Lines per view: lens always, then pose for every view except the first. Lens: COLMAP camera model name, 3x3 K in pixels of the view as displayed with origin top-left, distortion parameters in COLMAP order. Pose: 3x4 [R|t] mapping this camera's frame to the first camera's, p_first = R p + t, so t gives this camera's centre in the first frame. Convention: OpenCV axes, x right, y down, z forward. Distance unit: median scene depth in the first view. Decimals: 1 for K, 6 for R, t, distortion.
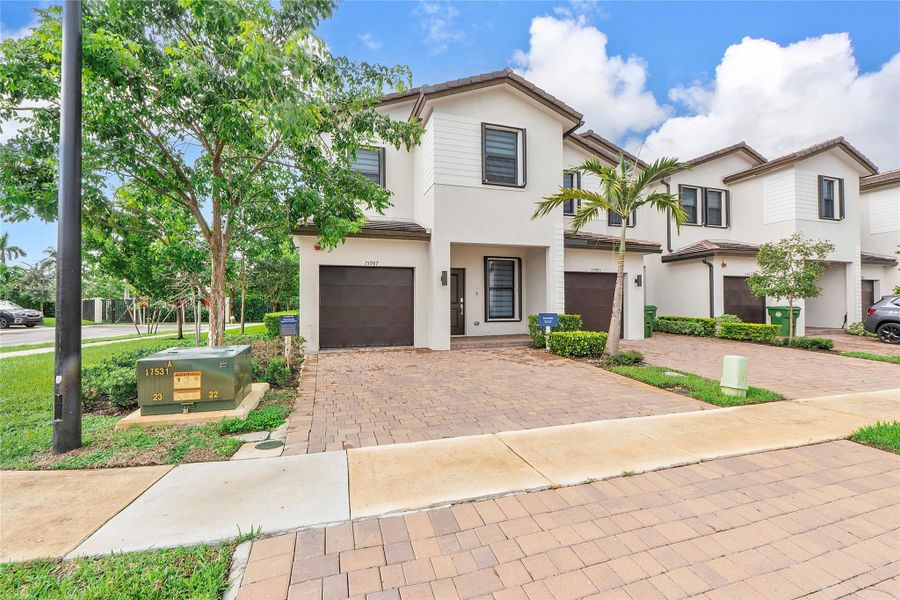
lens RADIAL K [[381.8, 0, 451.2], [0, 381.8, 298.7], [0, 0, 1]] dist [-0.007930, 0.000353]
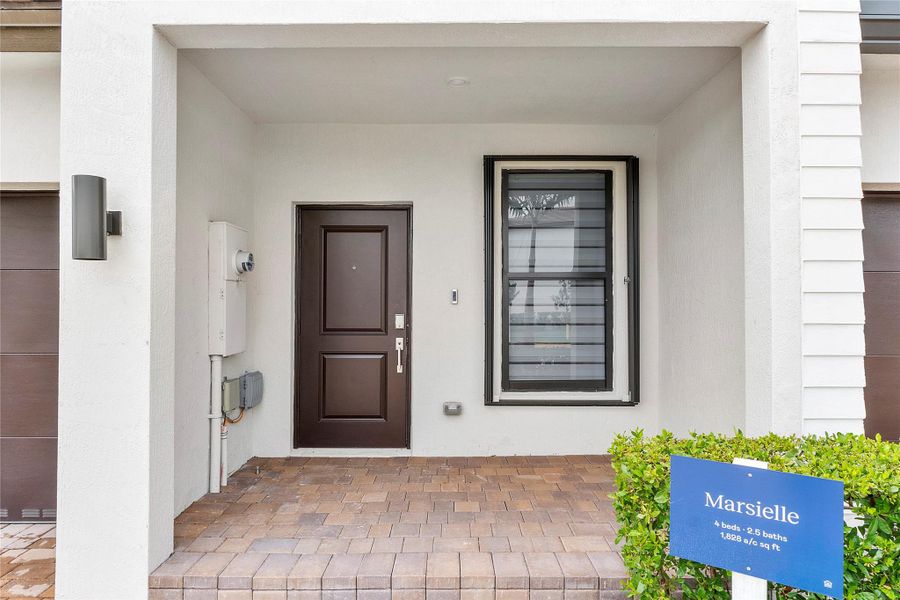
lens RADIAL K [[511.0, 0, 446.9], [0, 511.0, 298.8], [0, 0, 1]] dist [-0.002357, -0.000292]
pose [[0.951623, -0.000232, -0.307267, 0.209625], [0.001818, 0.999986, 0.004876, -0.017085], [0.307262, -0.005199, 0.951611, 0.802813]]
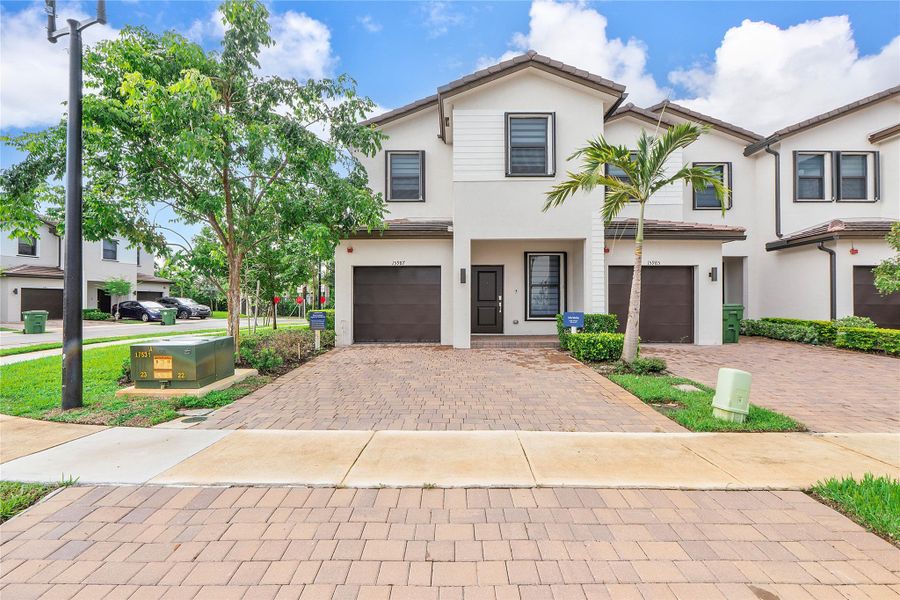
lens RADIAL K [[381.8, 0, 451.1], [0, 381.8, 299.2], [0, 0, 1]] dist [-0.007930, 0.000353]
pose [[0.951401, 0.000151, -0.307954, 0.252618], [0.002307, 0.999968, 0.007617, -0.000598], [0.307945, -0.007957, 0.951371, 0.043545]]
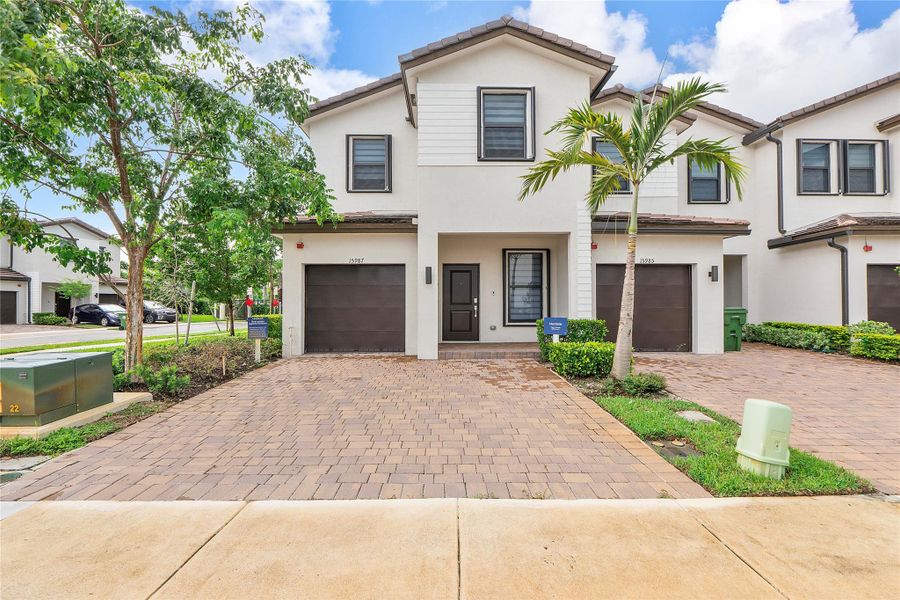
lens RADIAL K [[381.8, 0, 451.0], [0, 381.8, 299.1], [0, 0, 1]] dist [-0.007930, 0.000353]
pose [[0.958541, -0.002657, -0.284944, 0.267472], [0.003376, 0.999992, 0.002032, -0.002018], [0.284936, -0.002910, 0.958542, 0.189867]]
